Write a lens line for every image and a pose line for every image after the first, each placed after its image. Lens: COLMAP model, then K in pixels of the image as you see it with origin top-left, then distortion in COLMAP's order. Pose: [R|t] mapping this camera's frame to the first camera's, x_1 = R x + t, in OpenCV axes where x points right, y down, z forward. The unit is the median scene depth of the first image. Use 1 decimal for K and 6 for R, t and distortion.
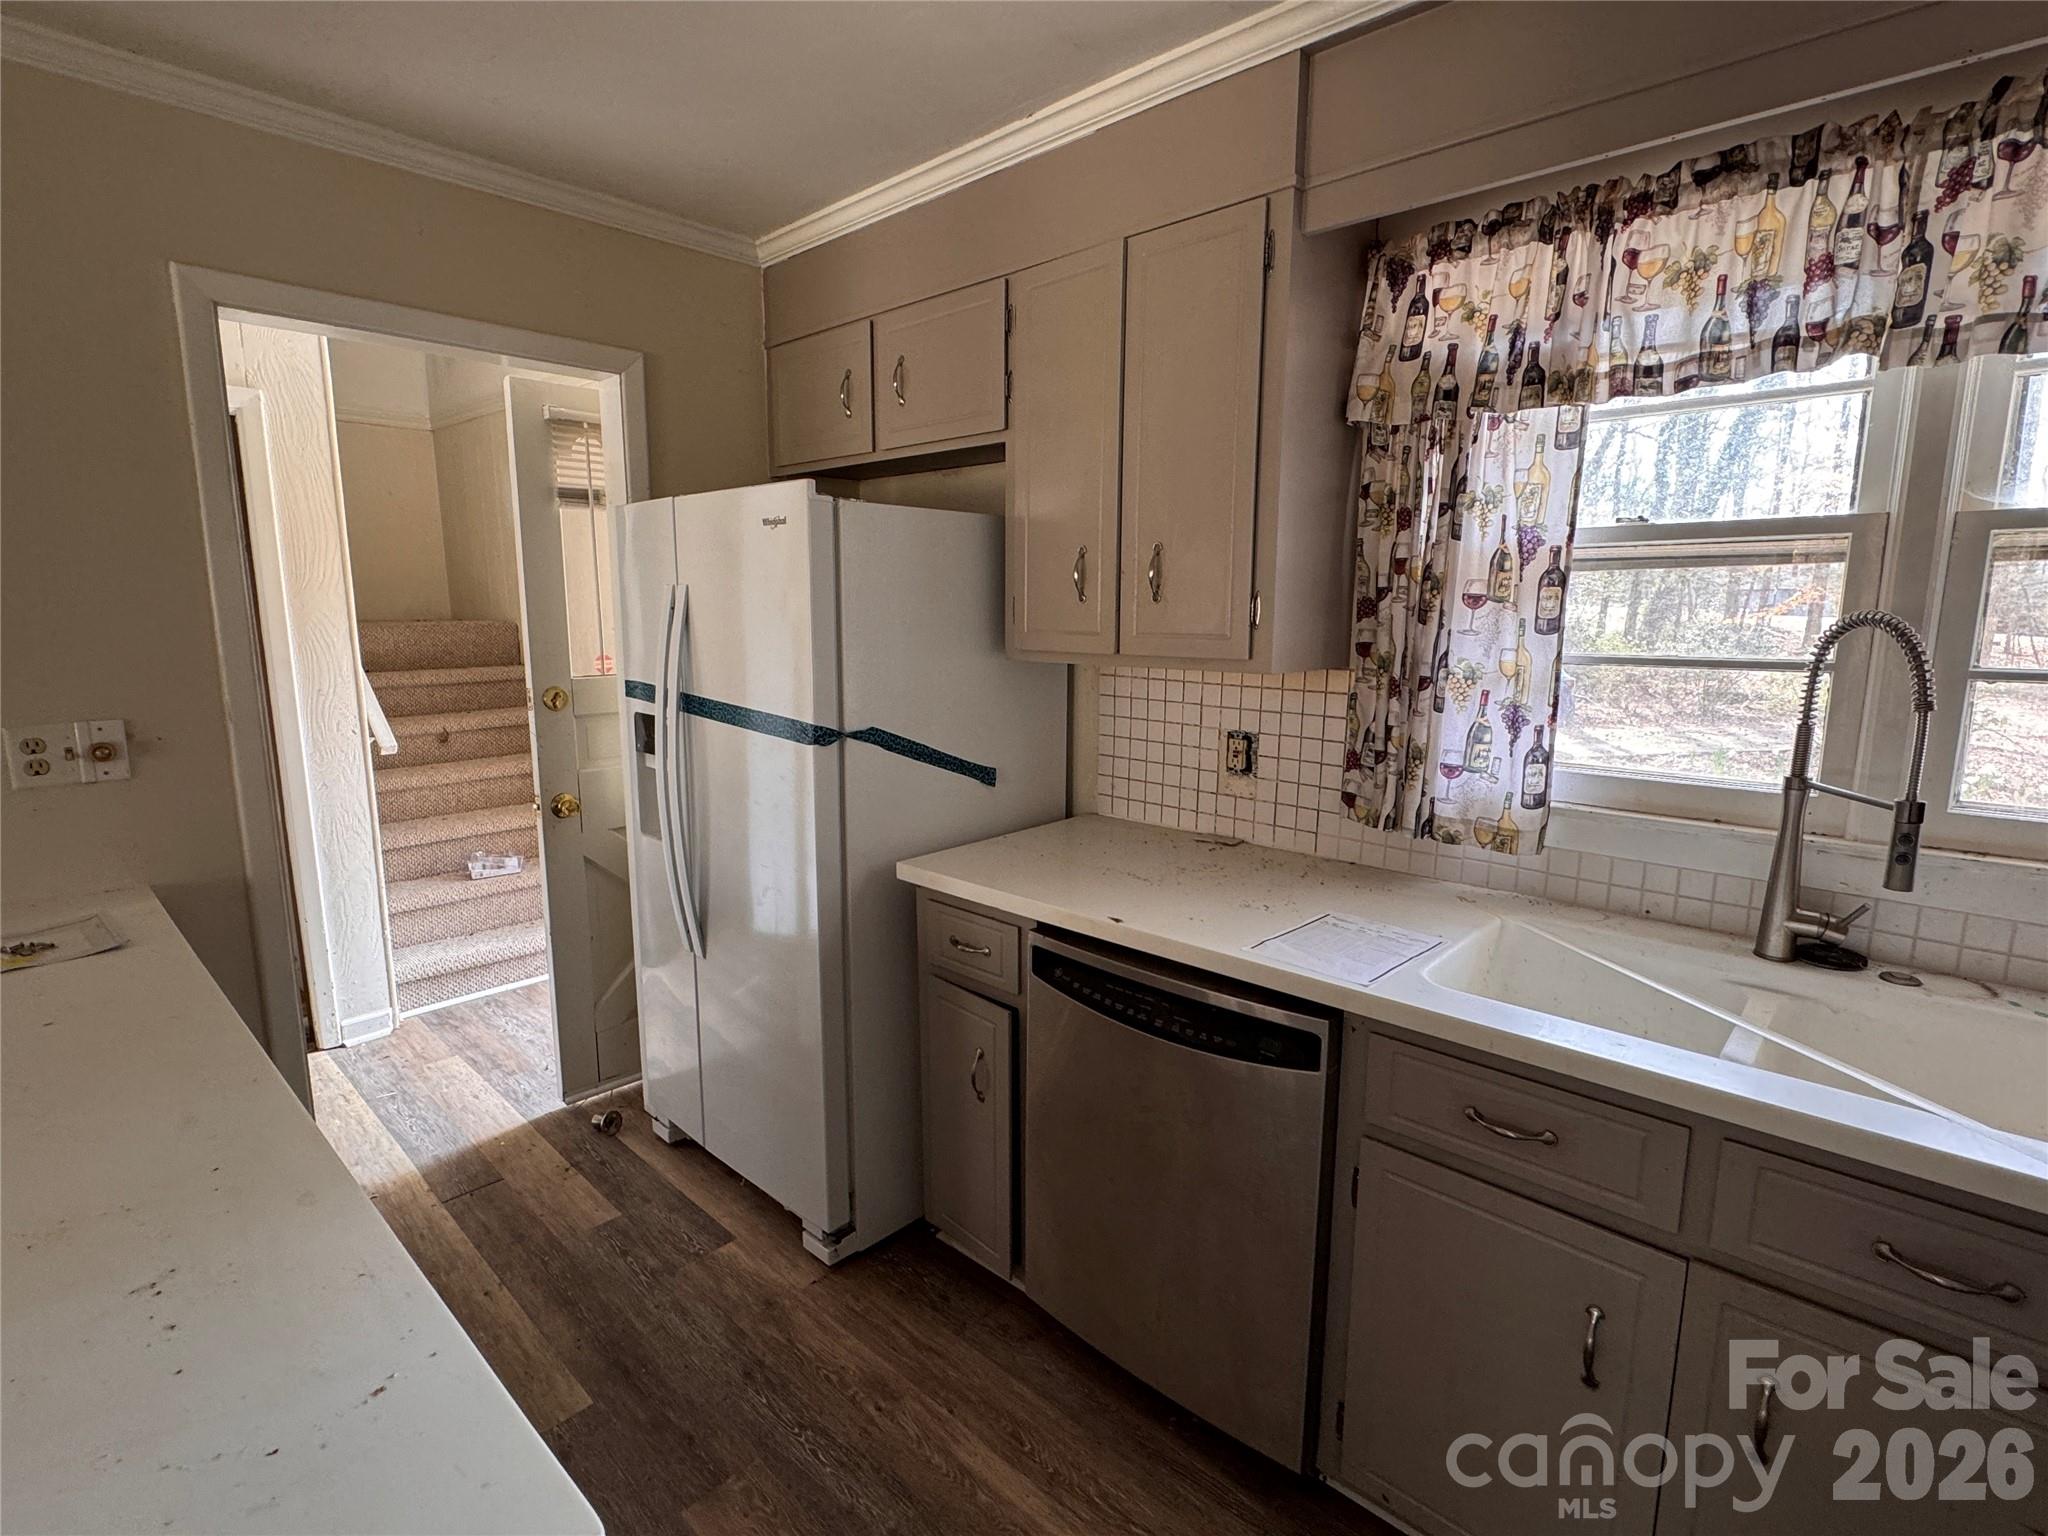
lens RADIAL K [[993.2, 0, 1018.7], [0, 993.2, 769.8], [0, 0, 1]] dist [-0.001986, 0.000213]
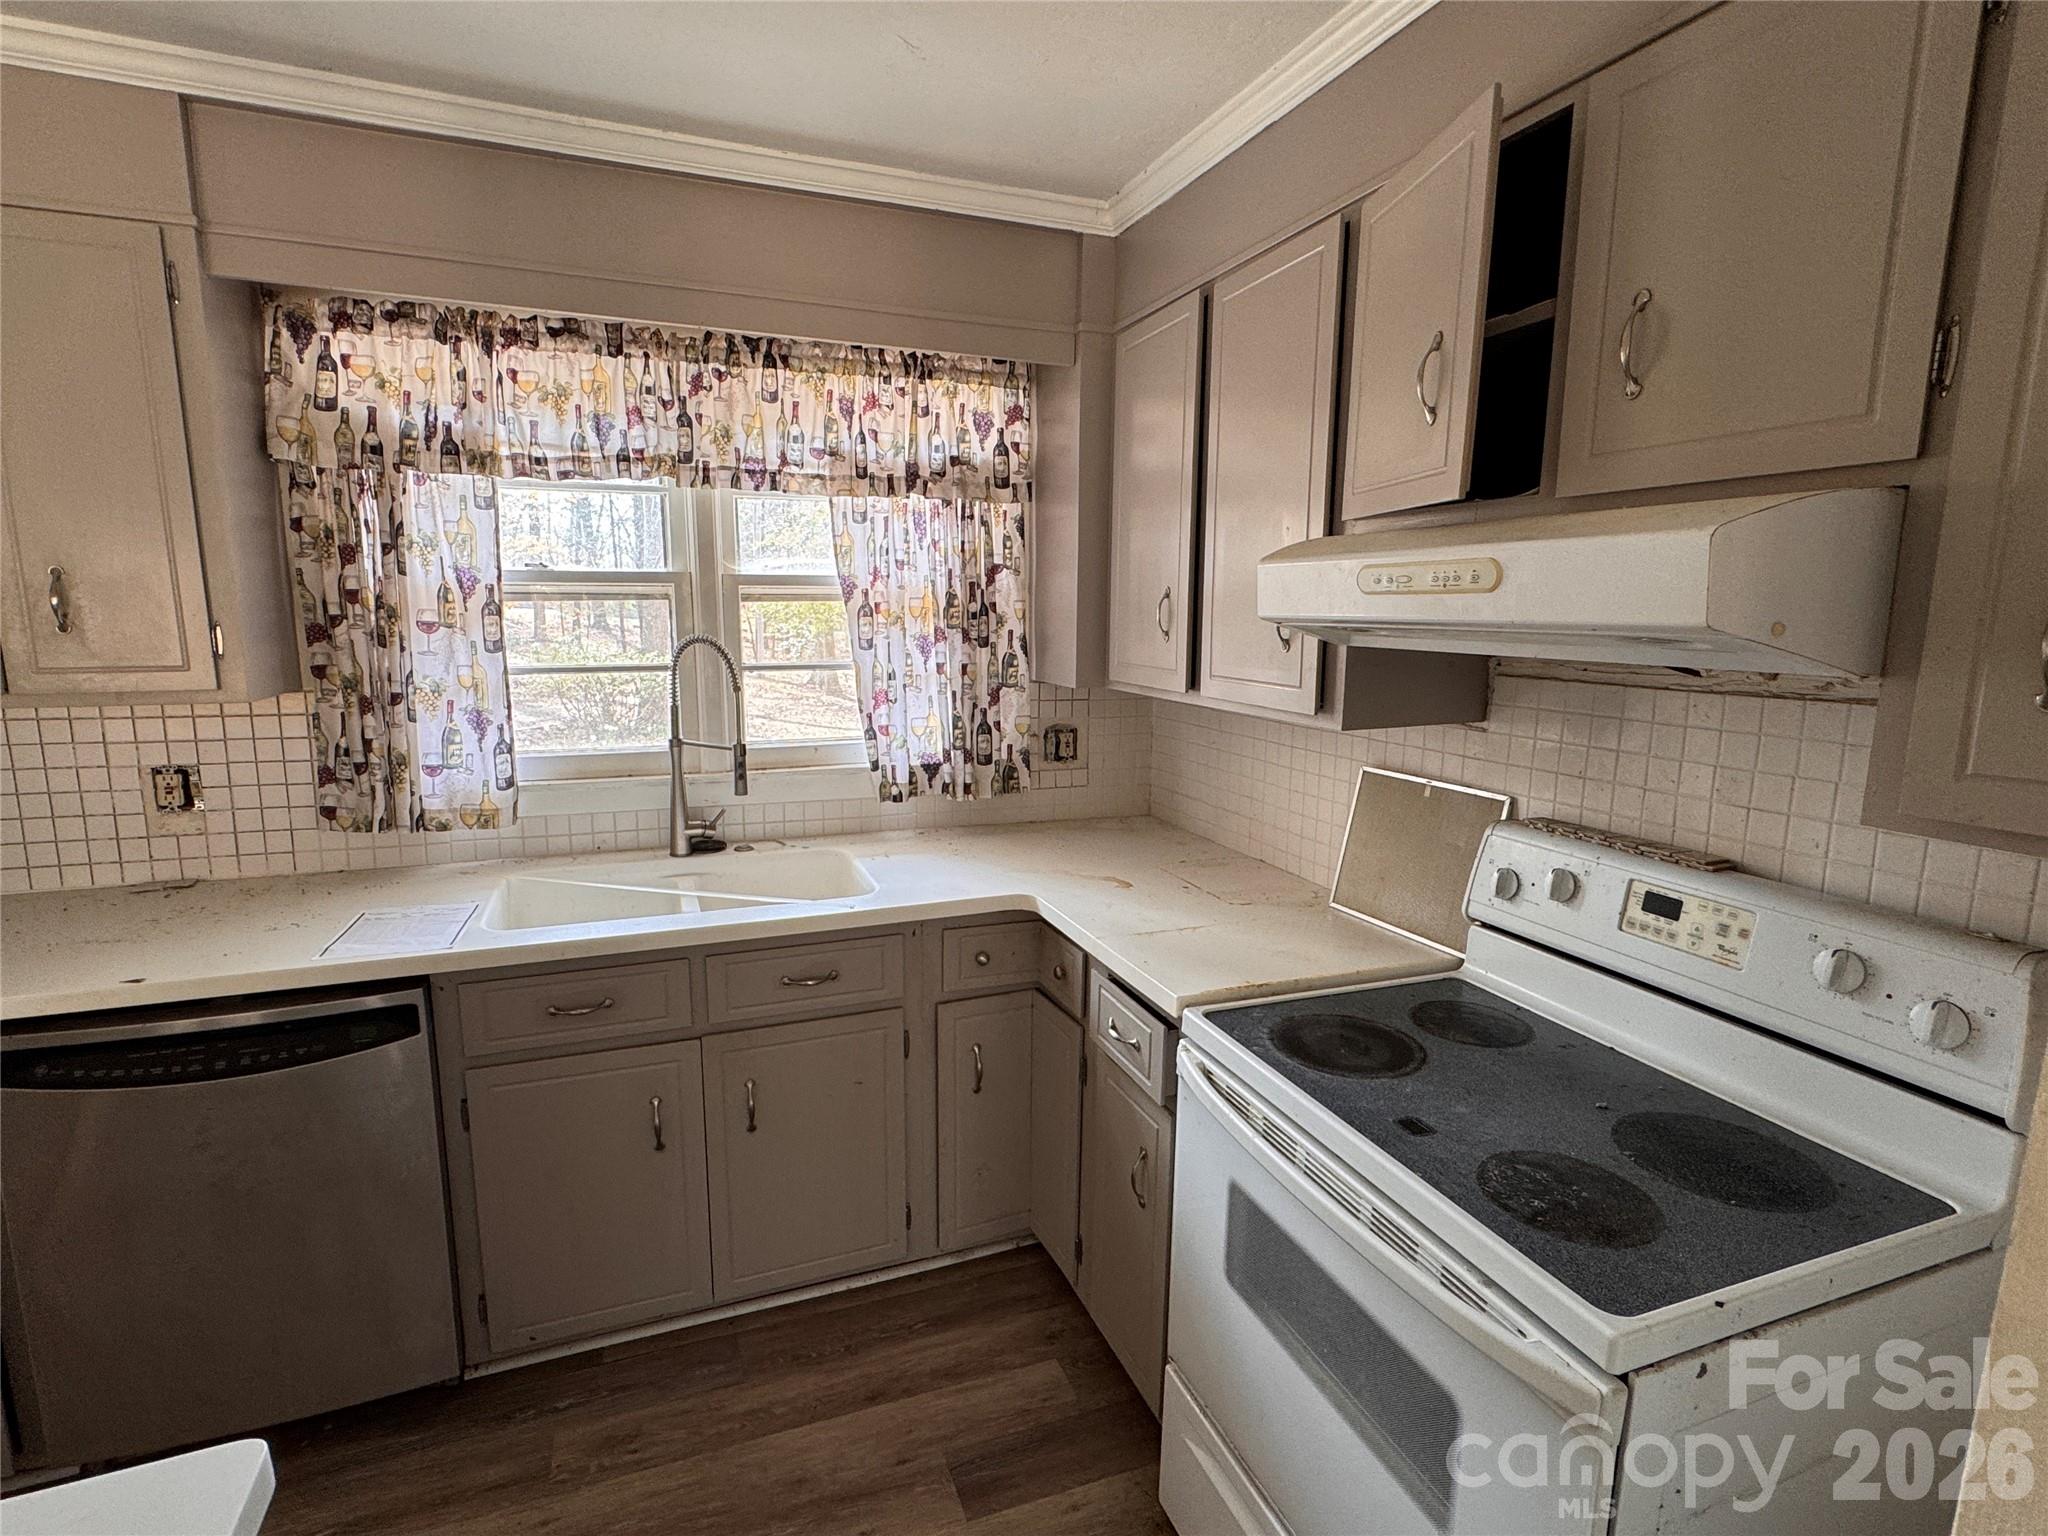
lens RADIAL K [[993.2, 0, 1018.5], [0, 993.2, 767.5], [0, 0, 1]] dist [-0.001986, 0.000213]
pose [[0.433380, -0.144599, 0.889535, -0.339128], [0.140286, 0.985836, 0.091907, -0.014110], [-0.890225, 0.084958, 0.447527, -0.162440]]
